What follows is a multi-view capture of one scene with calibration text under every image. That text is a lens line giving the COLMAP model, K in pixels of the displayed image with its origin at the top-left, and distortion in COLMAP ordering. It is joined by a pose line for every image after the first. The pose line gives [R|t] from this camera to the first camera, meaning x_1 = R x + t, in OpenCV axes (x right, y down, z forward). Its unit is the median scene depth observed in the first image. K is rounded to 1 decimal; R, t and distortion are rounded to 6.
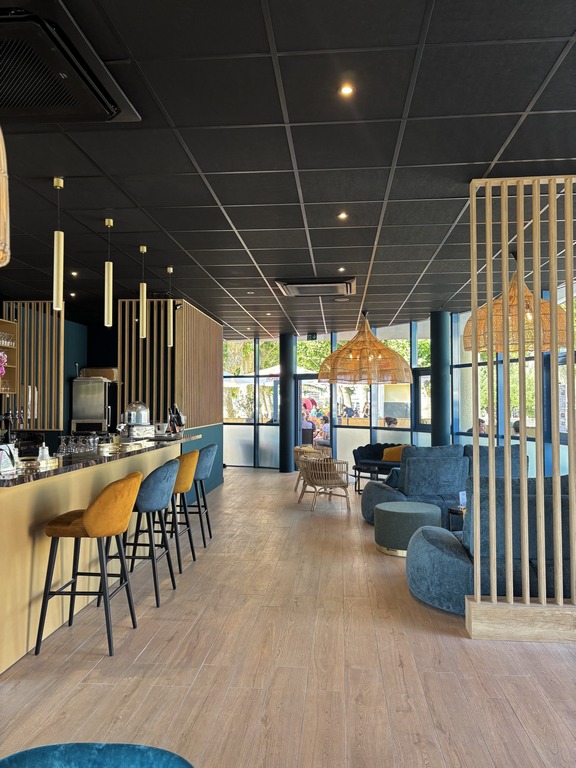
lens RADIAL K [[576.7, 0, 293.2], [0, 576.7, 382.9], [0, 0, 1]] dist [0.084993, -0.107807]
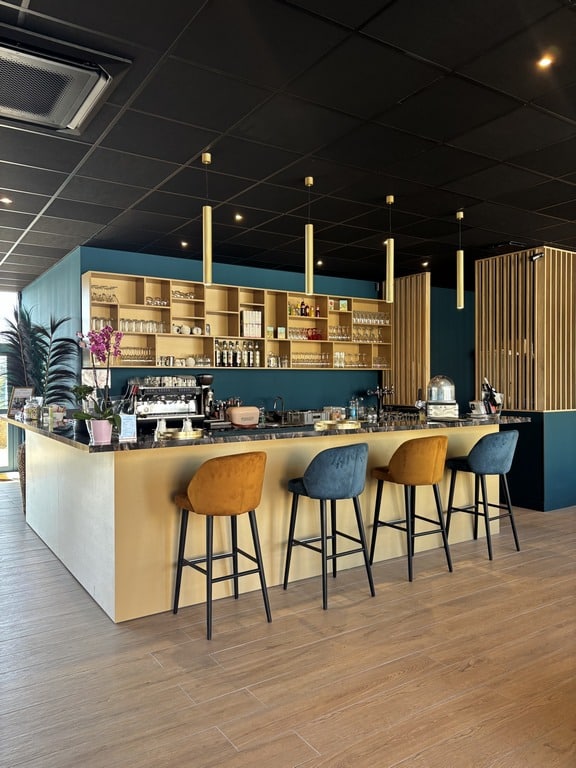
lens RADIAL K [[576.7, 0, 293.2], [0, 576.7, 382.9], [0, 0, 1]] dist [0.084993, -0.107807]
pose [[0.616284, 0.001751, -0.787522, 0.505032], [0.027834, 0.999324, 0.024004, 0.027646], [0.787032, -0.036713, 0.615819, 0.517984]]
